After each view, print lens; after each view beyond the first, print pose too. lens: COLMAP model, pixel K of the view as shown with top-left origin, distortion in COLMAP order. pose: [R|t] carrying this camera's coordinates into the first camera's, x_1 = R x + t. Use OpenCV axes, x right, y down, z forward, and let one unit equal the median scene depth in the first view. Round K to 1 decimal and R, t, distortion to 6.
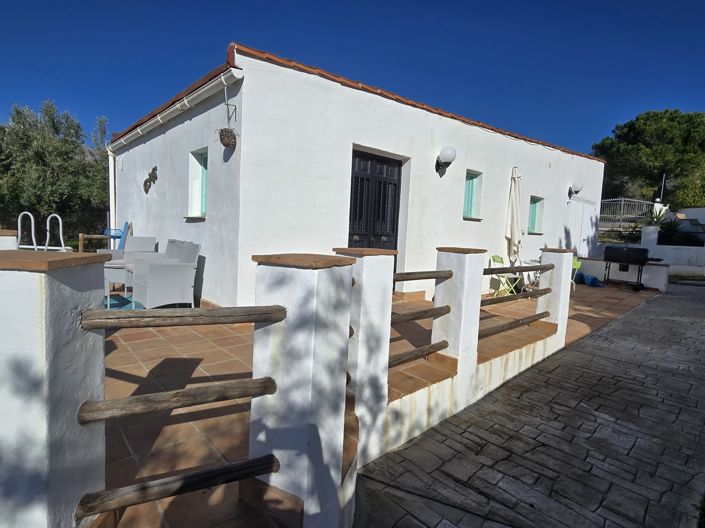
lens RADIAL K [[383.2, 0, 352.5], [0, 383.2, 264.0], [0, 0, 1]] dist [0.000183, -0.001646]
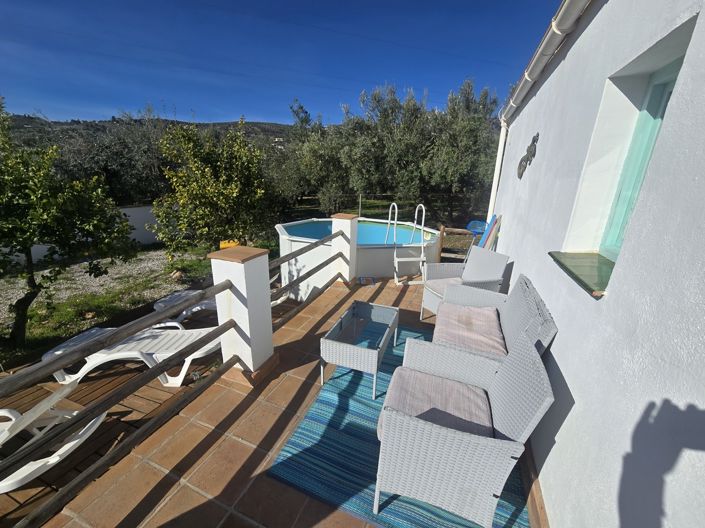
lens RADIAL K [[282.5, 0, 352.5], [0, 282.5, 264.0], [0, 0, 1]] dist [0.000484, -0.000071]
pose [[0.424369, 0.242876, -0.872309, -0.230288], [-0.084751, 0.969781, 0.228784, -0.148573], [0.901515, -0.023160, 0.432129, 0.605295]]
